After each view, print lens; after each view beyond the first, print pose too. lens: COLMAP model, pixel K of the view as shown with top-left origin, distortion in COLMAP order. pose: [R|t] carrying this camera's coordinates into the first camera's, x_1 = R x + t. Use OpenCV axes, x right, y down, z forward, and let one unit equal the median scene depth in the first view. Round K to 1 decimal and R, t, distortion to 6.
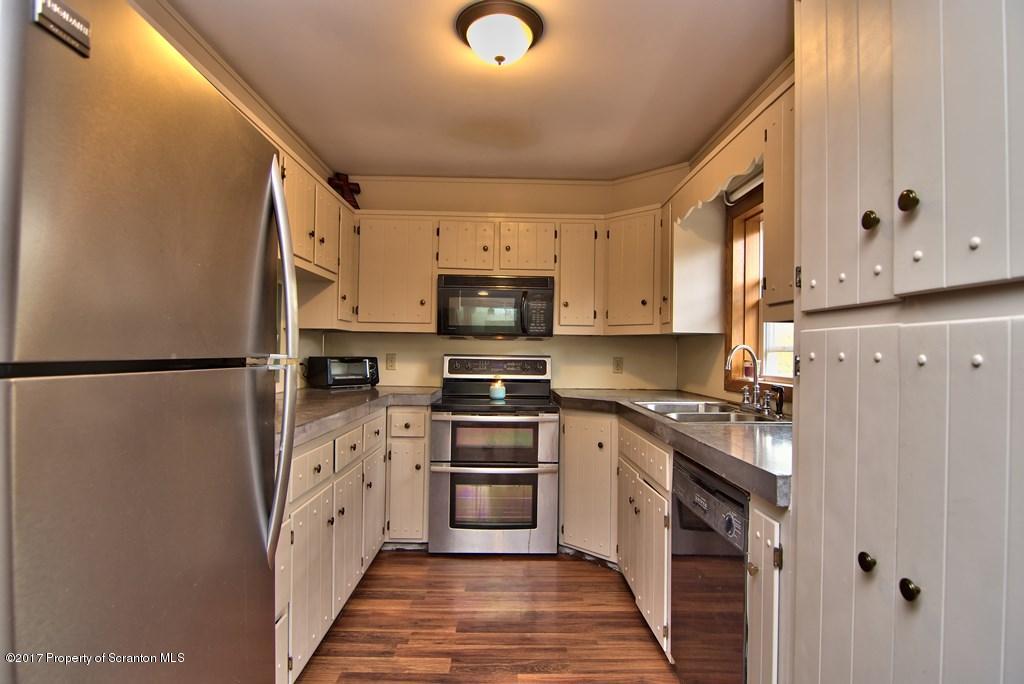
lens RADIAL K [[524.2, 0, 517.6], [0, 524.2, 346.2], [0, 0, 1]] dist [0.000800, -0.000791]
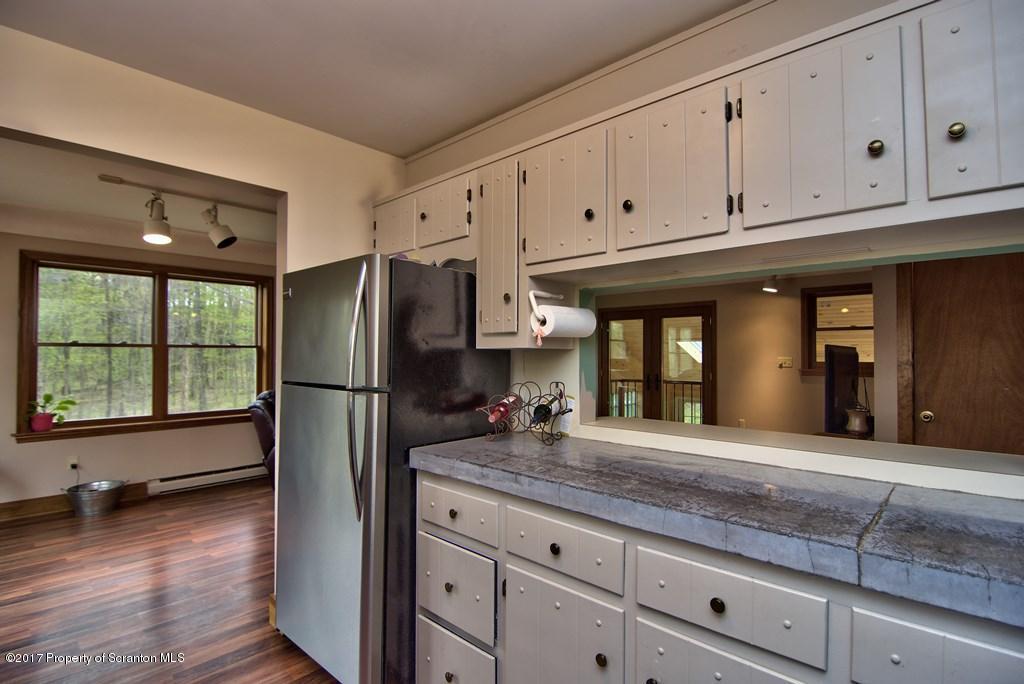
lens RADIAL K [[492.0, 0, 512.8], [0, 492.0, 341.6], [0, 0, 1]] dist [-0.003428, -0.009543]
pose [[-0.693019, -0.031094, -0.720248, 0.113039], [-0.003112, 0.999189, -0.040142, -0.022258], [0.720912, -0.025578, -0.692554, 0.907183]]
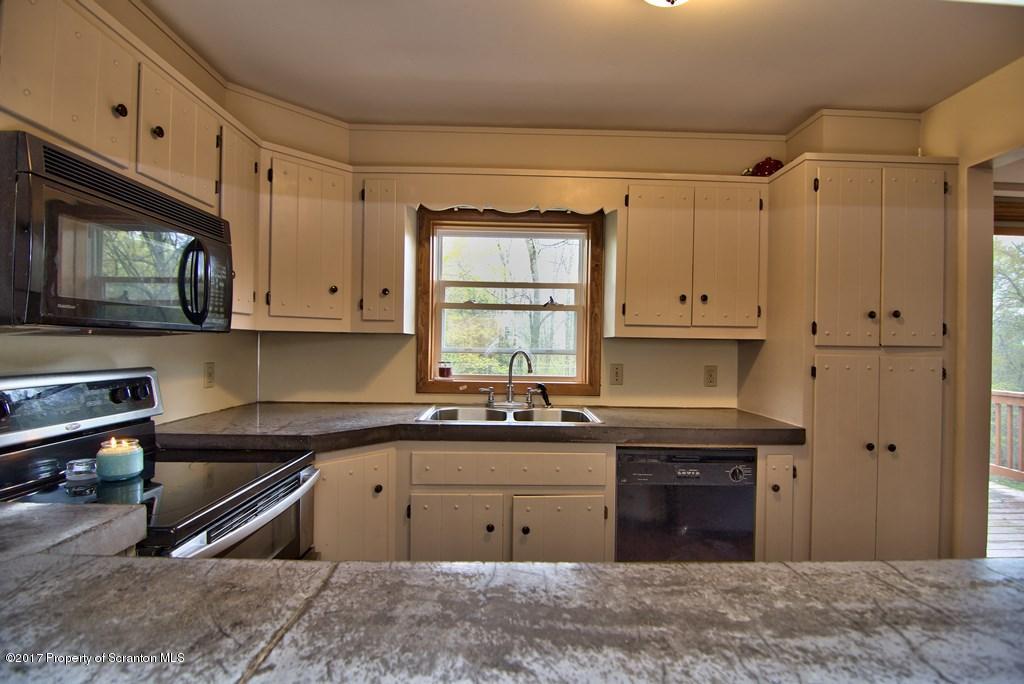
lens RADIAL K [[492.0, 0, 516.1], [0, 492.0, 344.0], [0, 0, 1]] dist [-0.003428, -0.009543]
pose [[-0.001037, -0.015656, 0.999877, -0.483664], [-0.025493, 0.999553, 0.015625, -0.023831], [-0.999674, -0.025474, -0.001435, 0.766378]]
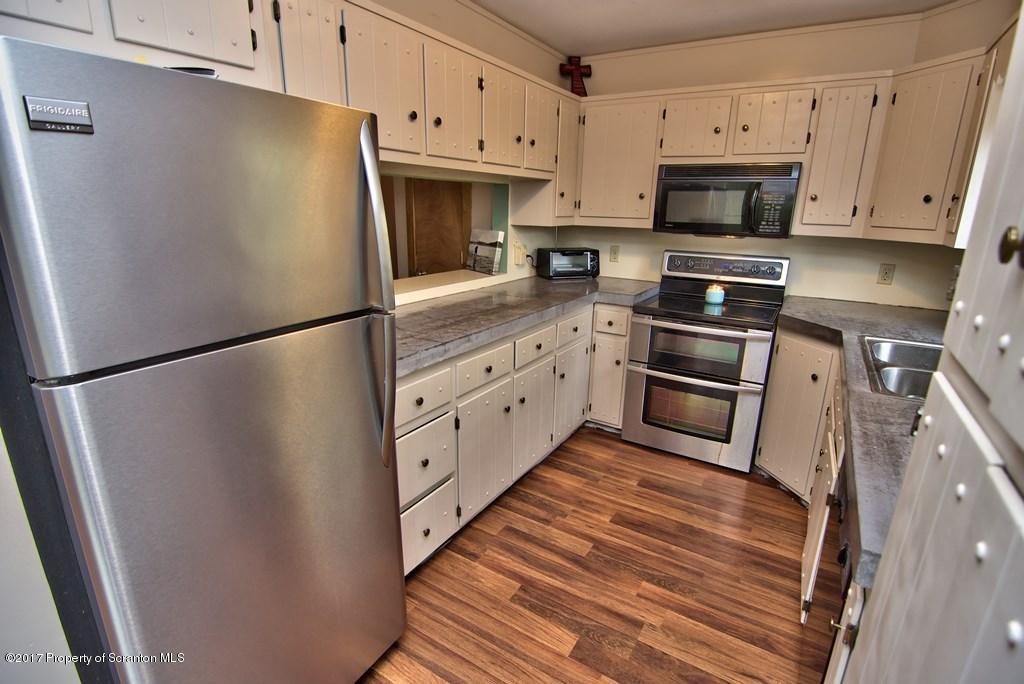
lens RADIAL K [[492.0, 0, 518.2], [0, 492.0, 343.9], [0, 0, 1]] dist [-0.003428, -0.009543]
pose [[0.841352, 0.149985, -0.519261, 0.149524], [-0.001487, 0.961364, 0.275275, -0.078061], [0.540486, -0.230831, 0.809069, 0.097306]]
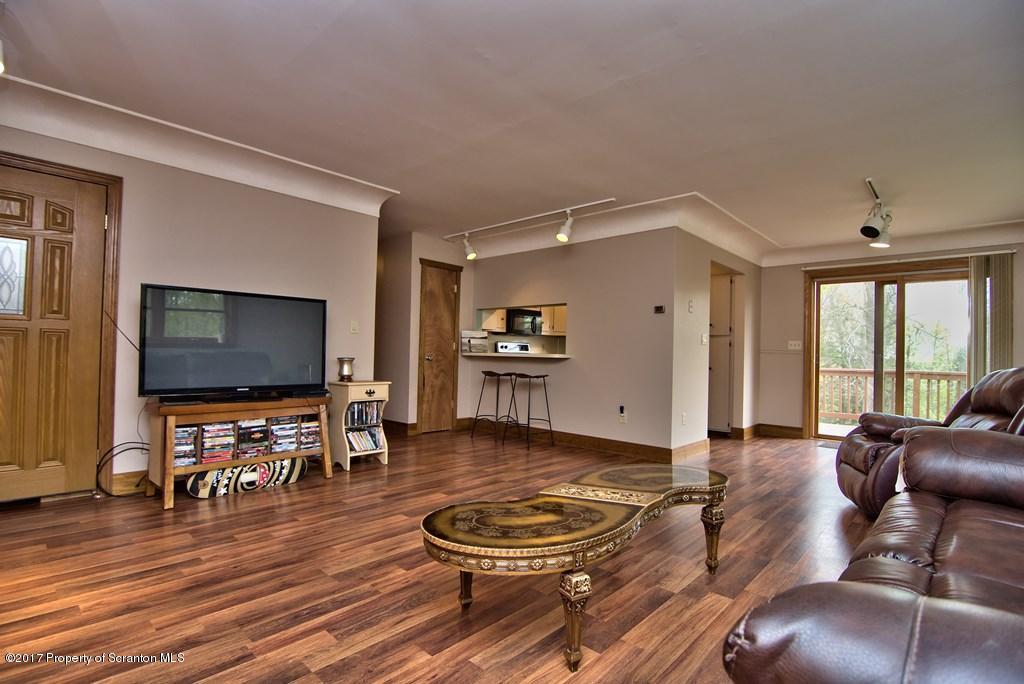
lens RADIAL K [[492.0, 0, 514.8], [0, 492.0, 343.5], [0, 0, 1]] dist [-0.003428, -0.009543]
pose [[0.698406, 0.015562, 0.715533, -1.804436], [-0.018923, 0.999816, -0.003275, 0.029491], [-0.715452, -0.011253, 0.698571, -0.588539]]
